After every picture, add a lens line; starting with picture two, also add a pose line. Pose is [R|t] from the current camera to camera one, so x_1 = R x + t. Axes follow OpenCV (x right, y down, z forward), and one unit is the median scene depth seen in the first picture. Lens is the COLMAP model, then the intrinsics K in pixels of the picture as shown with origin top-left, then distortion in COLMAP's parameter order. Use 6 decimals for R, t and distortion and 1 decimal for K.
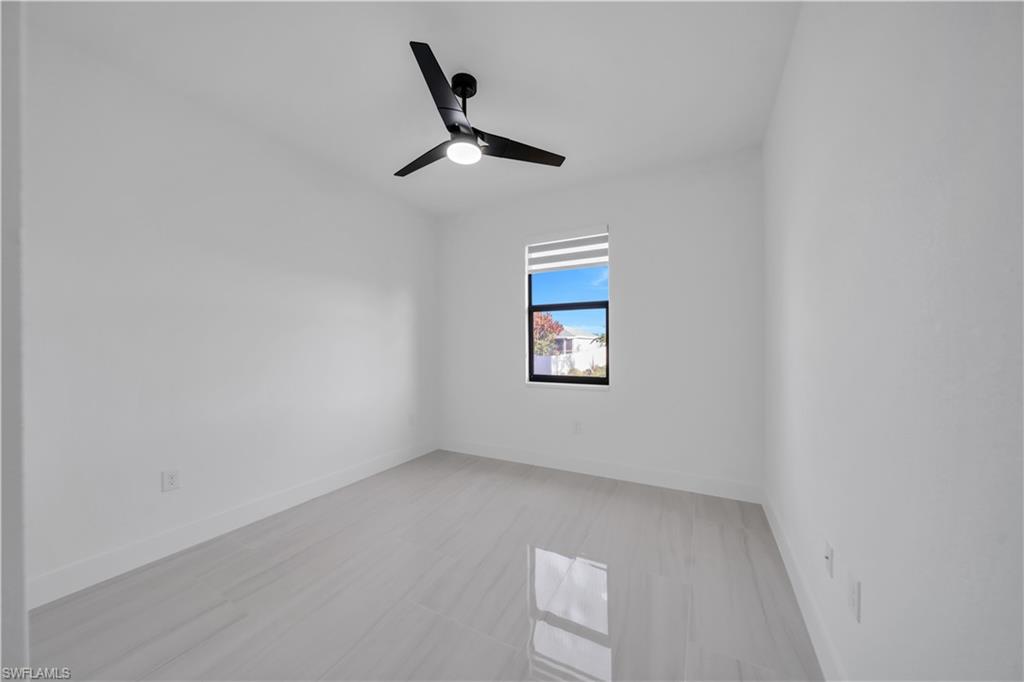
lens RADIAL K [[352.8, 0, 511.8], [0, 352.8, 347.5], [0, 0, 1]] dist [0.000150, -0.000127]
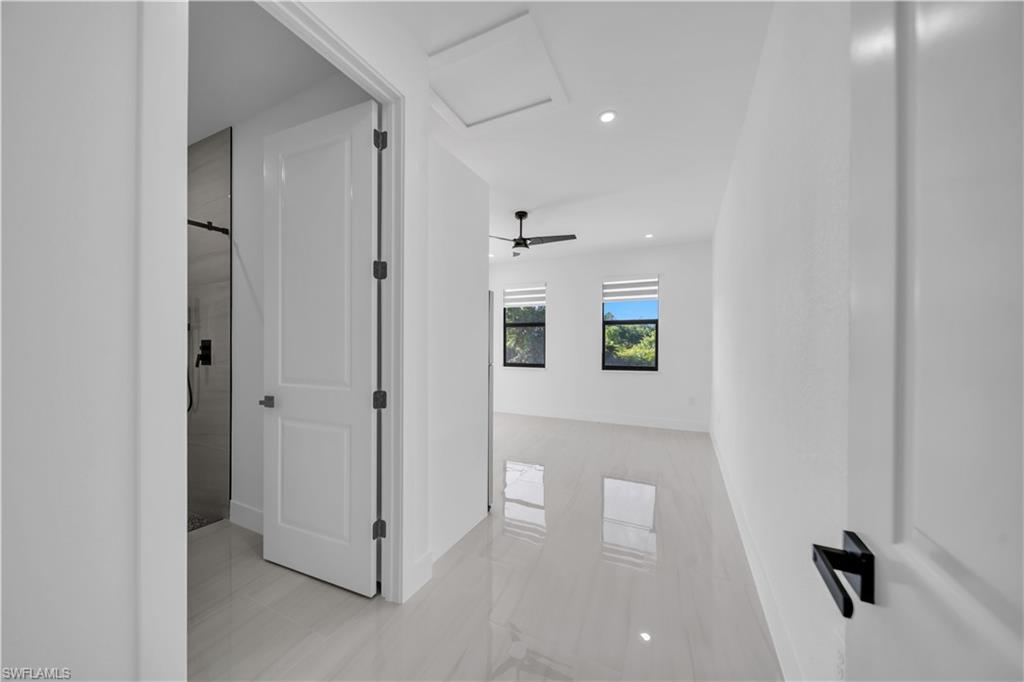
lens RADIAL K [[352.8, 0, 511.8], [0, 352.8, 347.5], [0, 0, 1]] dist [0.000150, -0.000127]
pose [[0.980436, 0.001508, 0.196831, -0.685629], [-0.002454, 0.999987, 0.004566, -0.001750], [-0.196822, -0.004960, 0.980427, -0.497599]]
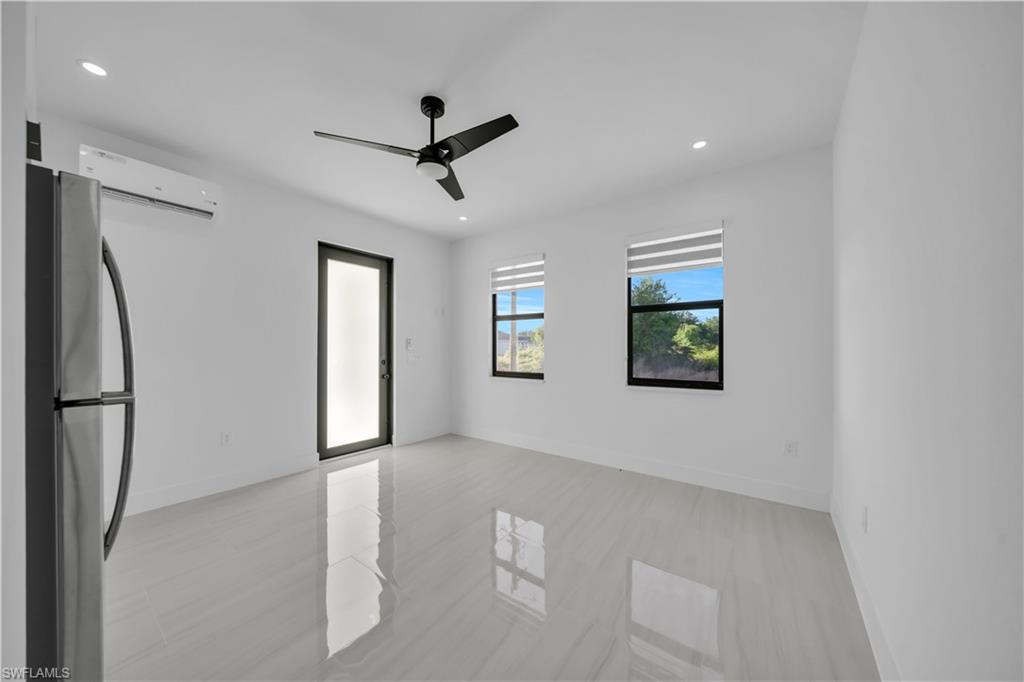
lens RADIAL K [[352.8, 0, 511.8], [0, 352.8, 347.5], [0, 0, 1]] dist [0.000150, -0.000127]
pose [[1.000000, -0.000296, 0.000149, -0.289158], [0.000296, 1.000000, -0.000336, 0.000585], [-0.000149, 0.000336, 1.000000, 0.000291]]
